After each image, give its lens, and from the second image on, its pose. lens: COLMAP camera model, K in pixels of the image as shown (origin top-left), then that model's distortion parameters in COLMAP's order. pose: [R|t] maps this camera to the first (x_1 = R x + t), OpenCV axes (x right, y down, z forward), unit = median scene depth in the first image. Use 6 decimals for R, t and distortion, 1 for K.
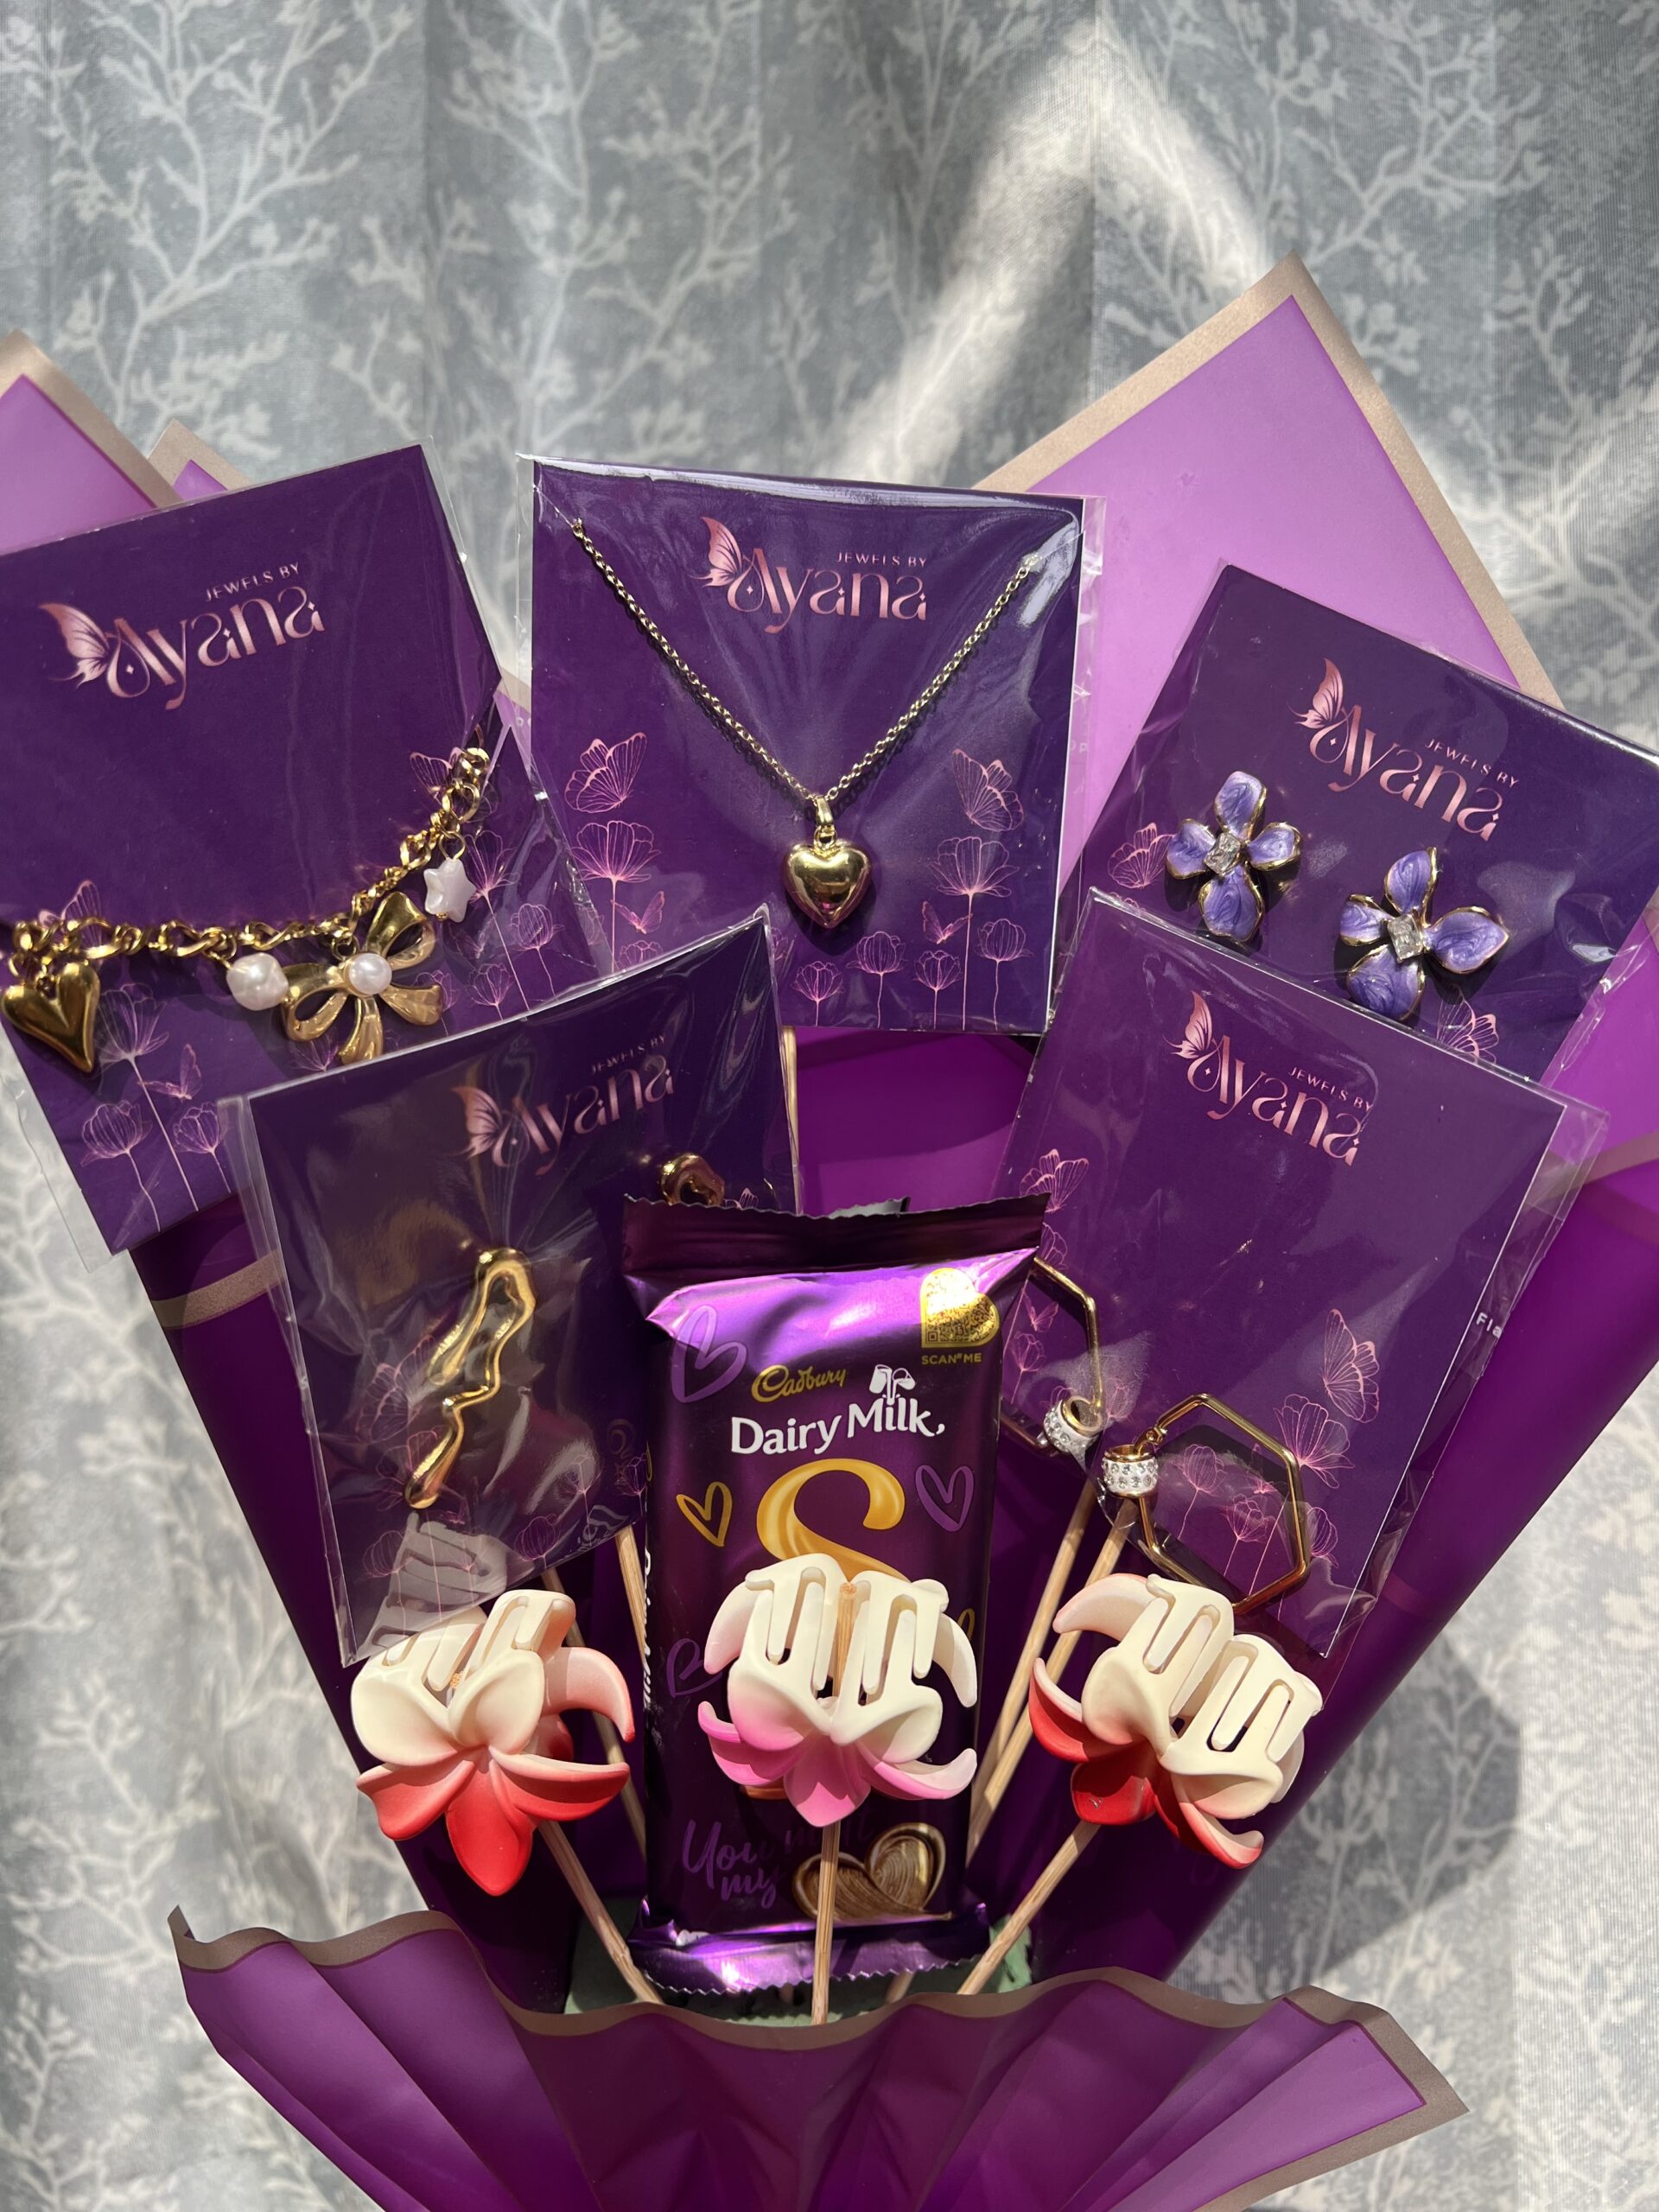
lens RADIAL K [[1772.7, 0, 840.3], [0, 1772.7, 1141.8], [0, 0, 1]] dist [0.059124, -0.096313]
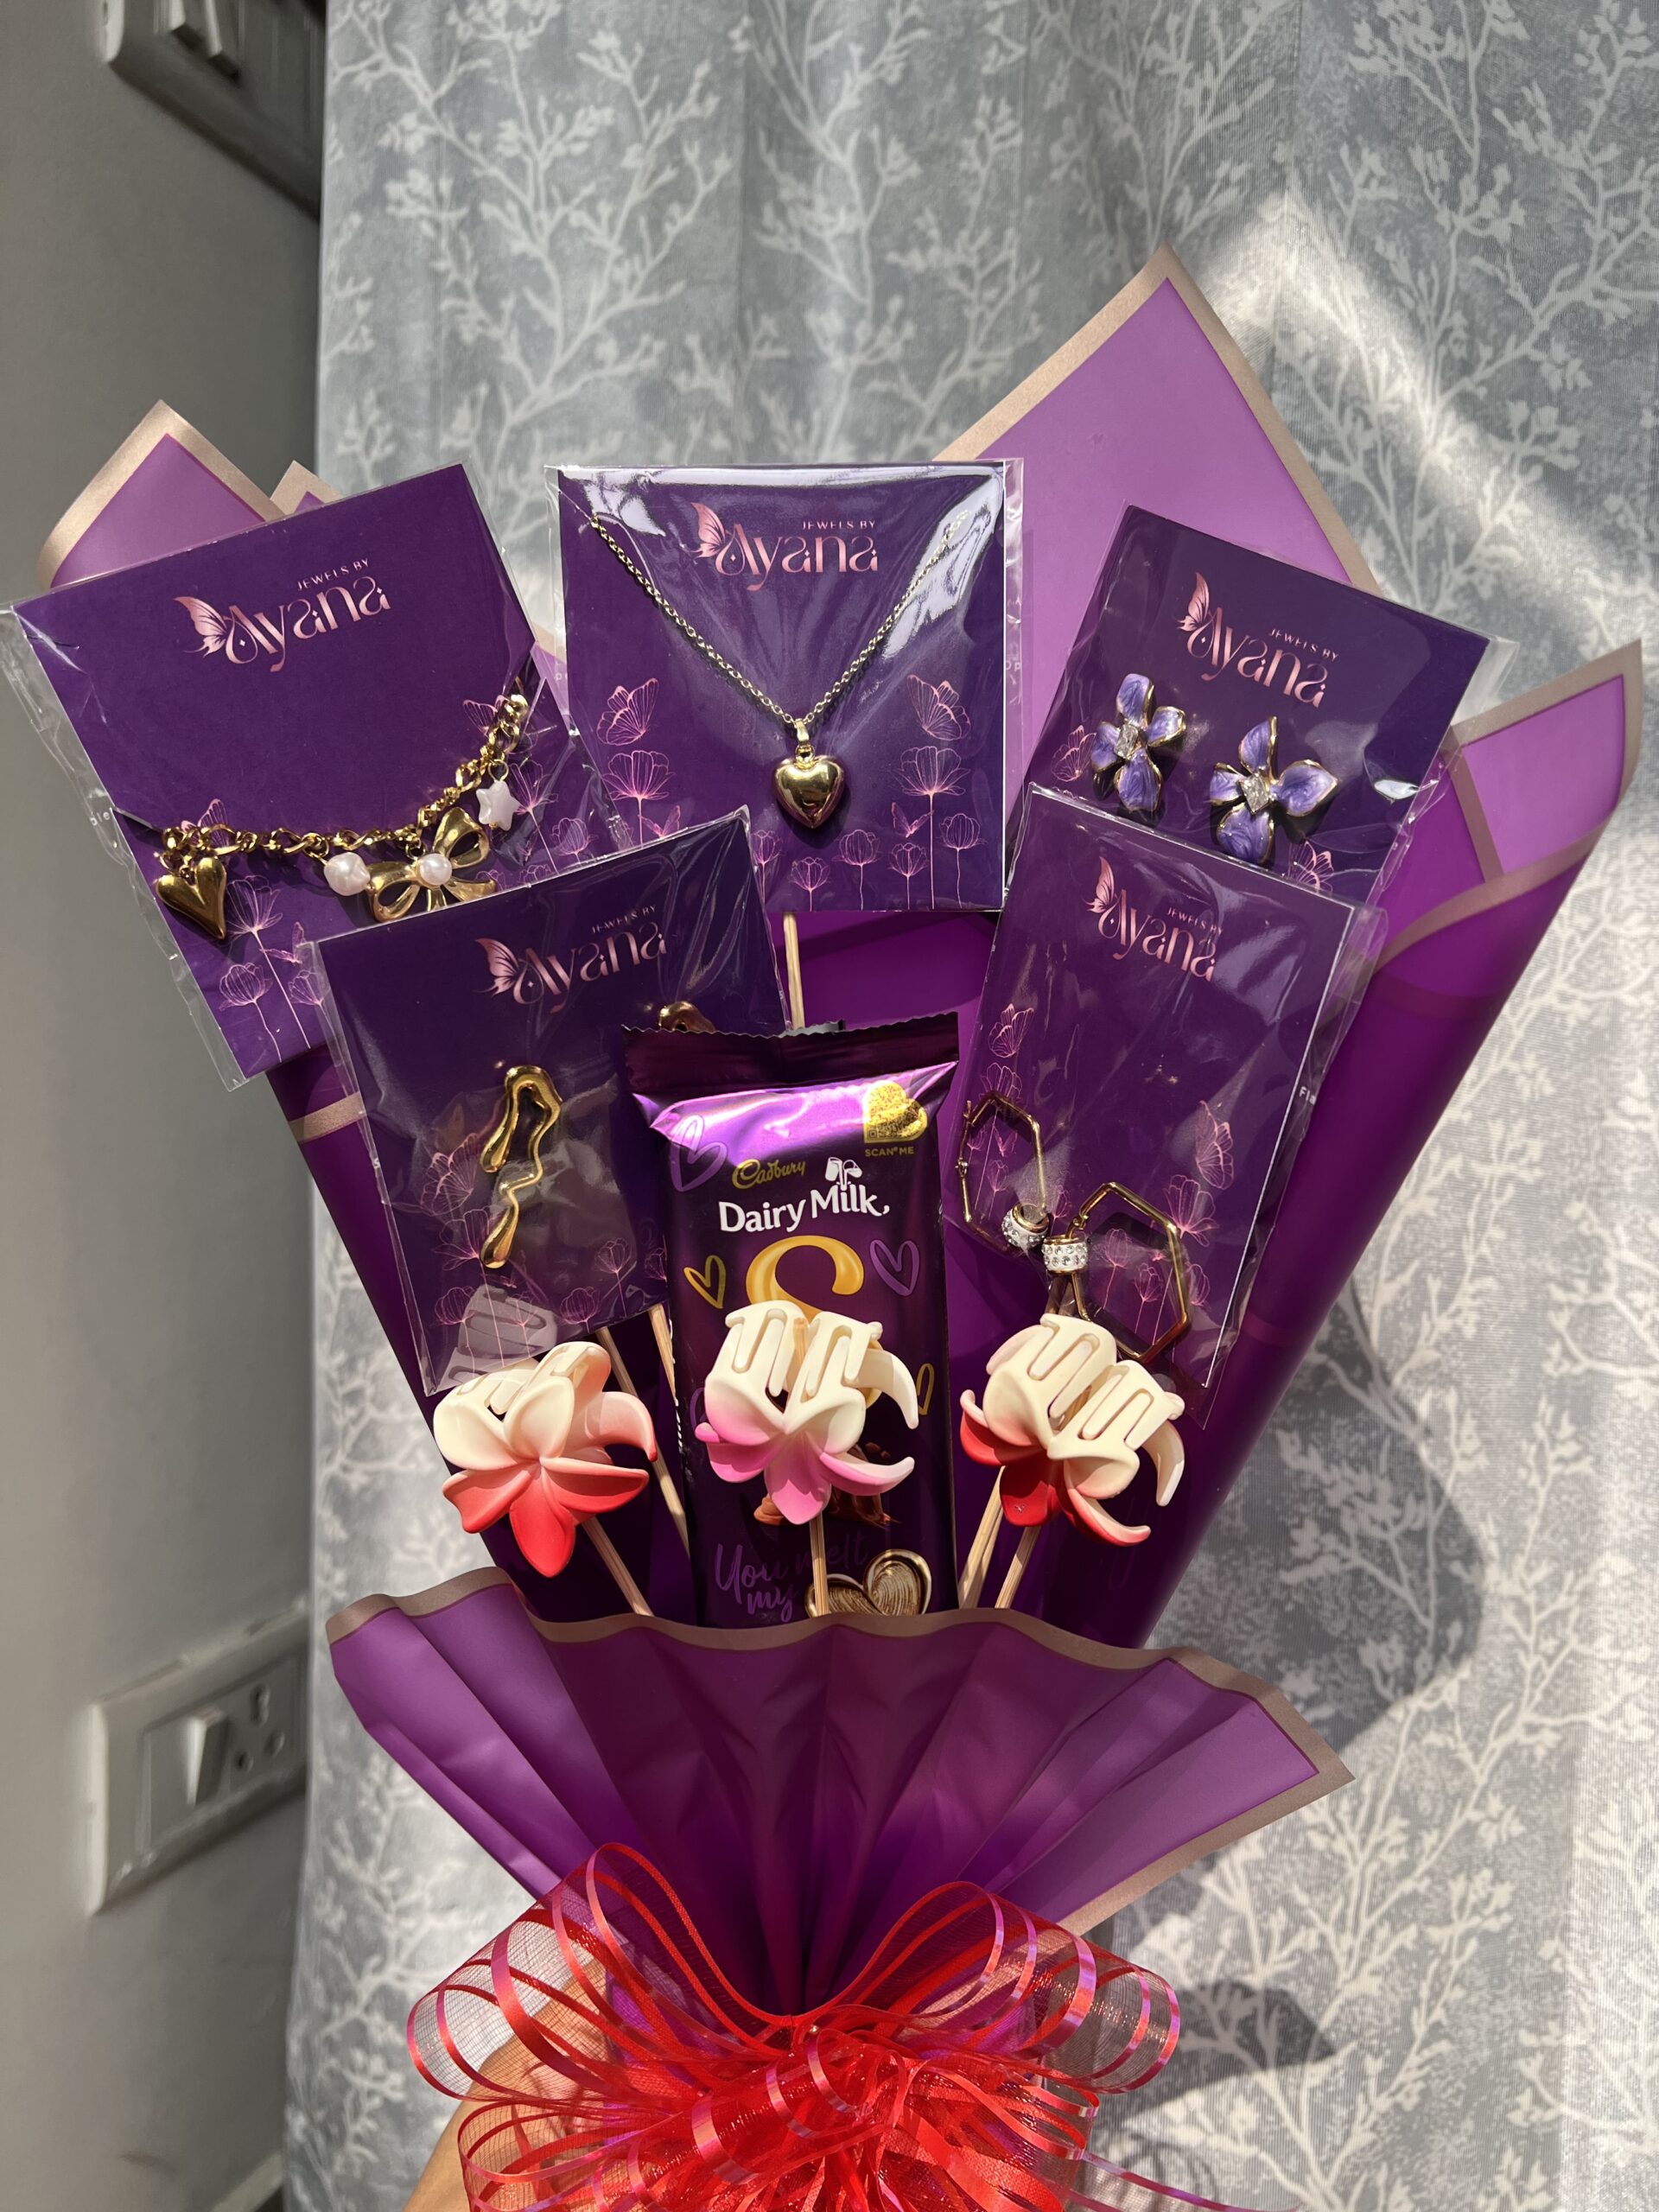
lens RADIAL K [[1772.7, 0, 840.3], [0, 1772.7, 1141.8], [0, 0, 1]] dist [0.059124, -0.096313]
pose [[0.986621, 0.045242, -0.156629, 0.052075], [-0.039410, 0.998417, 0.040142, -0.023259], [0.158197, -0.033432, 0.986841, -0.202270]]
